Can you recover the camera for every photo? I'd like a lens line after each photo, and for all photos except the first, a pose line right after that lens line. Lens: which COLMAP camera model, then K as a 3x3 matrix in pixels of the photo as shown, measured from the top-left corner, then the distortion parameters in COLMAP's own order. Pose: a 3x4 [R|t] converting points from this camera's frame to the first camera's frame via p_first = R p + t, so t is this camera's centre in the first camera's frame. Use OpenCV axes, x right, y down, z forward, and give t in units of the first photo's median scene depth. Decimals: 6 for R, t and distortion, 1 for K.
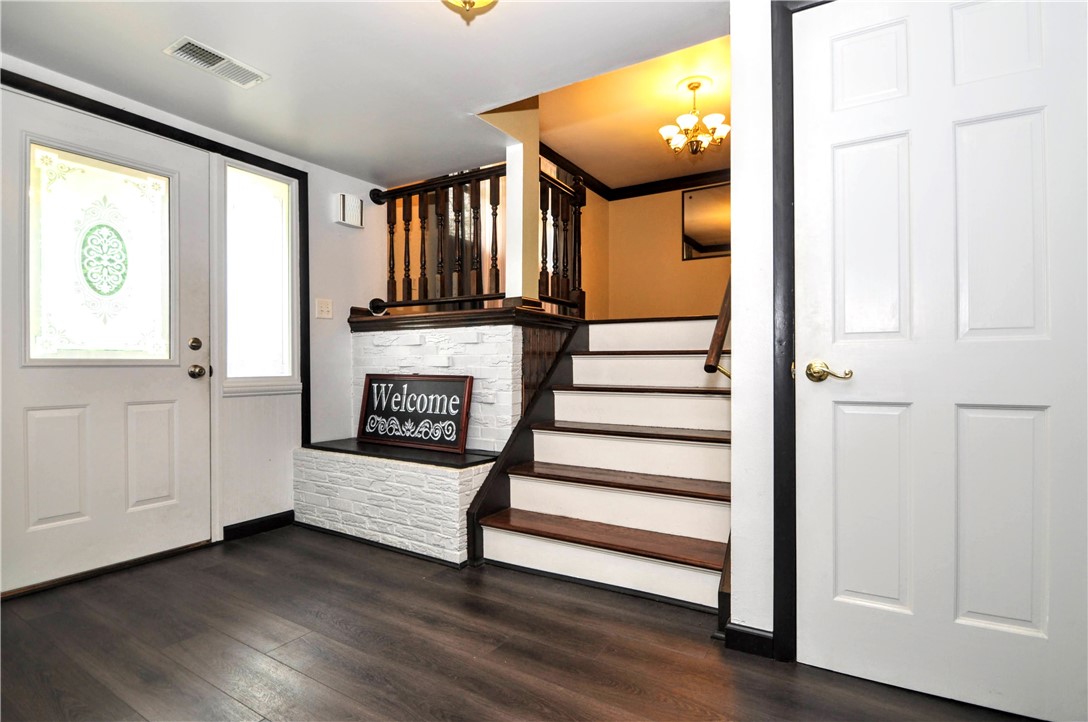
lens RADIAL K [[529.0, 0, 548.7], [0, 529.0, 365.9], [0, 0, 1]] dist [-0.001311, -0.000521]
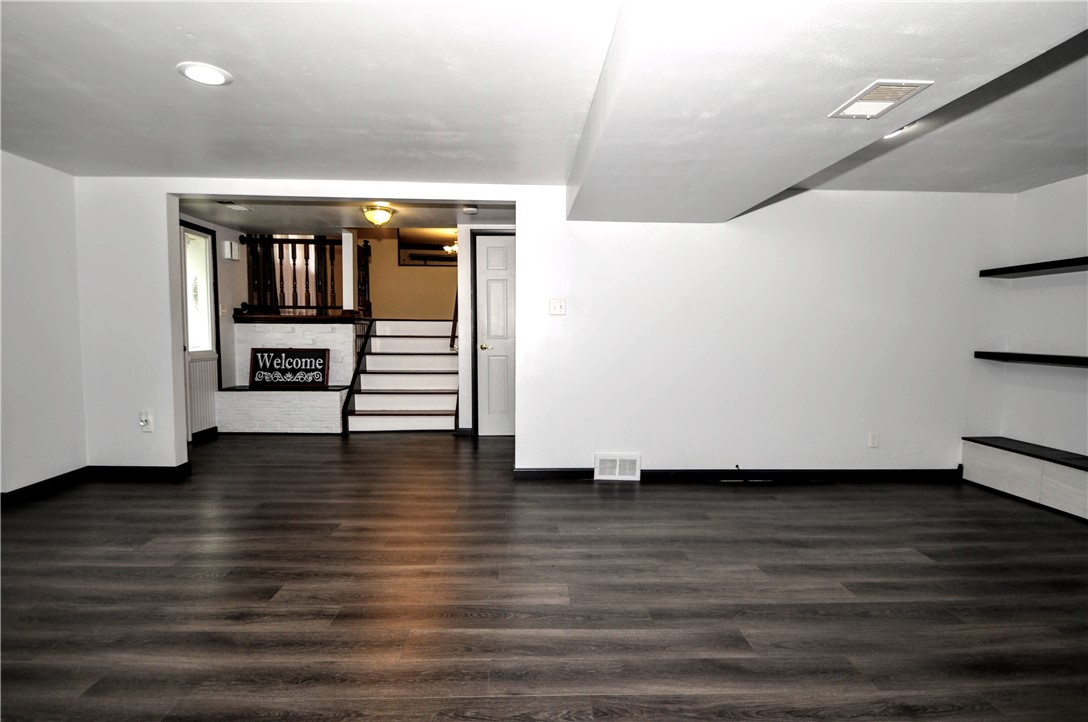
lens RADIAL K [[529.0, 0, 548.7], [0, 529.0, 365.9], [0, 0, 1]] dist [-0.001311, -0.000521]
pose [[0.834012, -0.029750, 0.550944, -0.529021], [-0.003843, 0.998208, 0.059718, -0.037187], [-0.551733, -0.051923, 0.832403, -1.074652]]
